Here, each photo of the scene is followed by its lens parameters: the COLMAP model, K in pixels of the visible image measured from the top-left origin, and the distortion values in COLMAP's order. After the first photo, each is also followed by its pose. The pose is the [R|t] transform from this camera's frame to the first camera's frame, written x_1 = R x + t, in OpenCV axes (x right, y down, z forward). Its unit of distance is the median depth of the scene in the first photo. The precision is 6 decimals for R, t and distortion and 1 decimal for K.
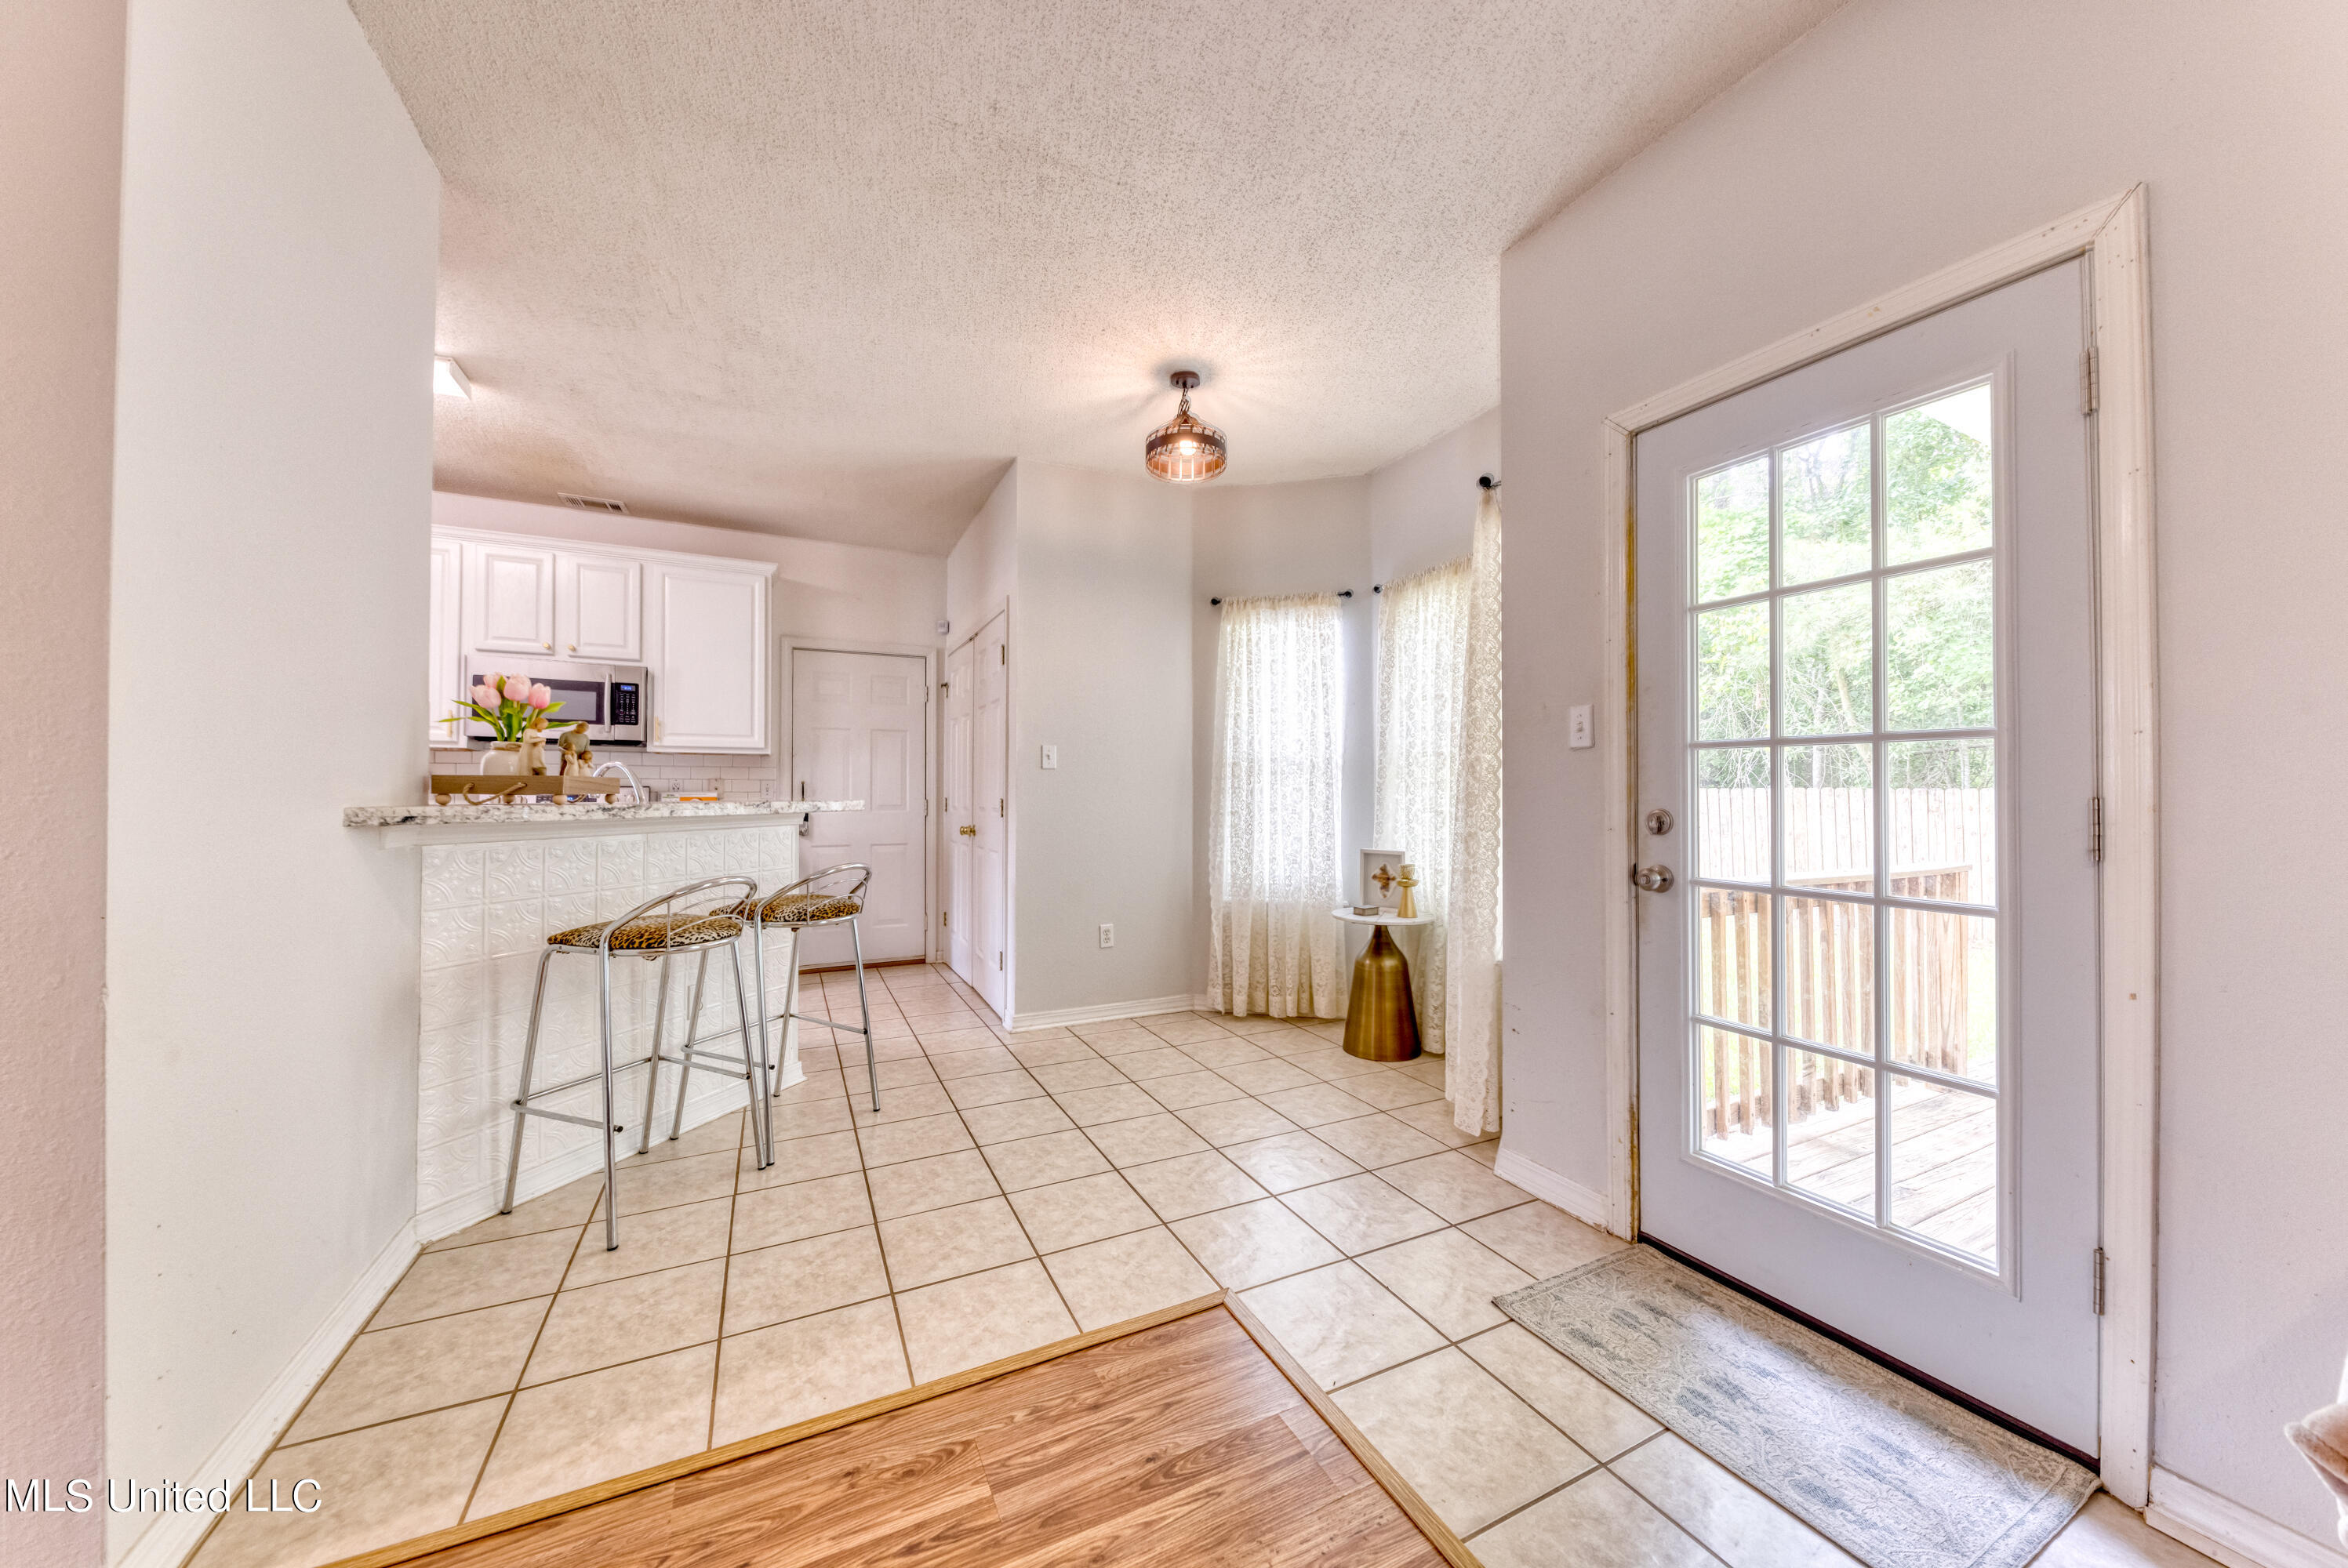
lens RADIAL K [[810.8, 0, 1173.9], [0, 810.8, 775.0], [0, 0, 1]] dist [0.014465, -0.007409]
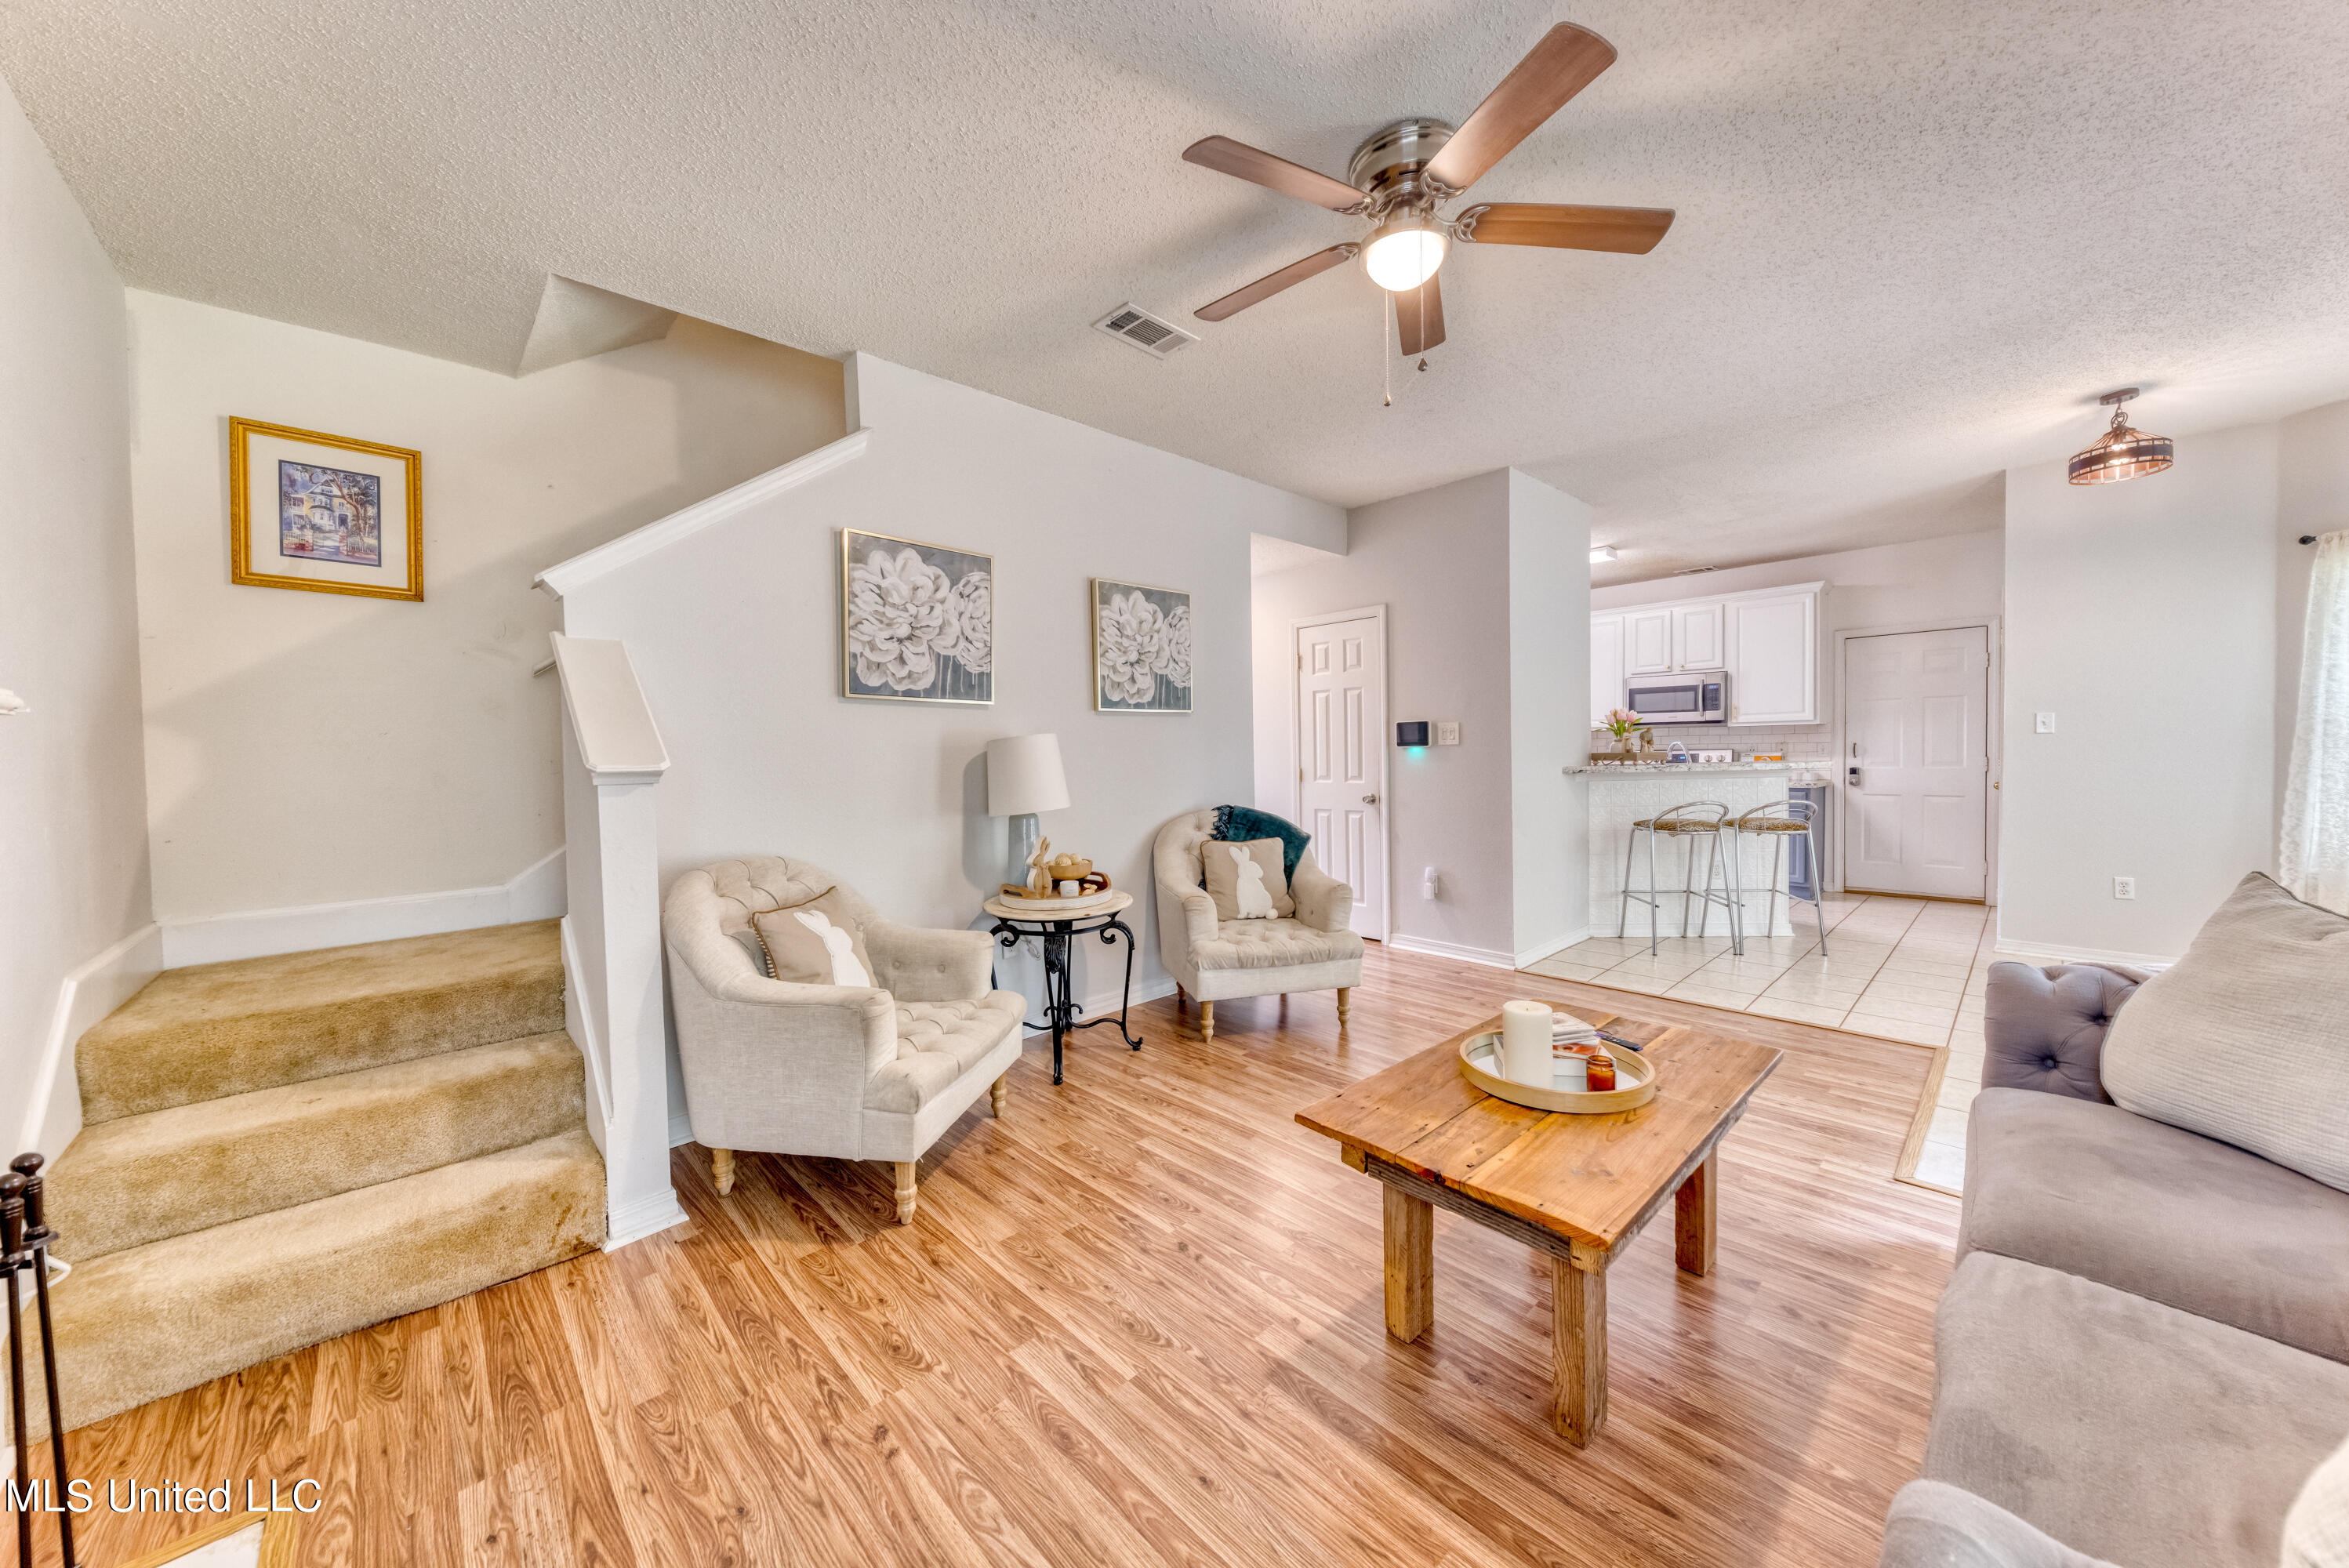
lens RADIAL K [[811.2, 0, 1174.4], [0, 811.2, 774.9], [0, 0, 1]] dist [0.014465, -0.007409]
pose [[0.293599, 0.020817, -0.955702, 0.567575], [0.040175, 0.998611, 0.034093, -0.036045], [0.955084, -0.048406, 0.292355, -0.489239]]
